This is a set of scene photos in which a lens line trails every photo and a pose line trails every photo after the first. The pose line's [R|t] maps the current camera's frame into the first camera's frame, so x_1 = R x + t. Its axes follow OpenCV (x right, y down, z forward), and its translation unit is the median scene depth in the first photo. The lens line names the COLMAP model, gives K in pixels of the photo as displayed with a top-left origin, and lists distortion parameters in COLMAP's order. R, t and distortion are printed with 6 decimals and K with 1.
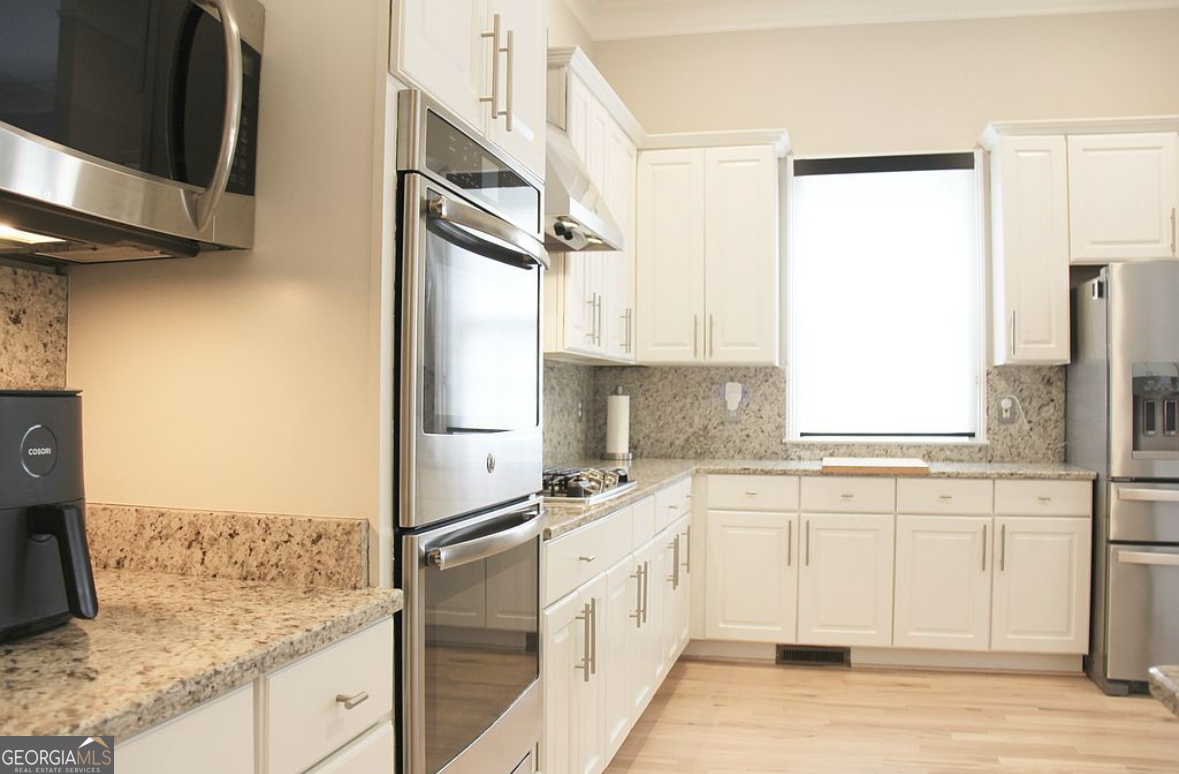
lens RADIAL K [[995.0, 0, 590.0], [0, 995.0, 394.3], [0, 0, 1]] dist [-0.134555, 0.016269]
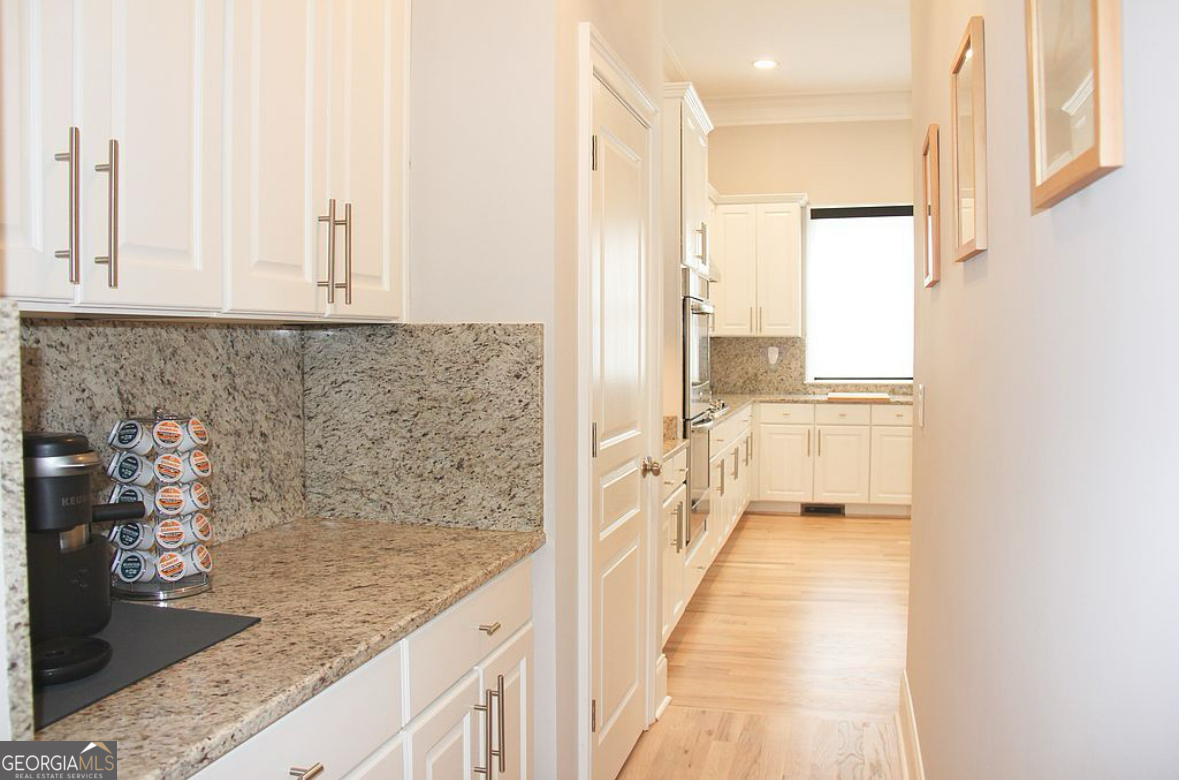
lens RADIAL K [[995.0, 0, 594.0], [0, 995.0, 387.8], [0, 0, 1]] dist [-0.134555, 0.016269]
pose [[0.999943, -0.010422, -0.002223, -0.153359], [0.010532, 0.998311, 0.057129, -0.043172], [0.001623, -0.057149, 0.998364, -0.654571]]
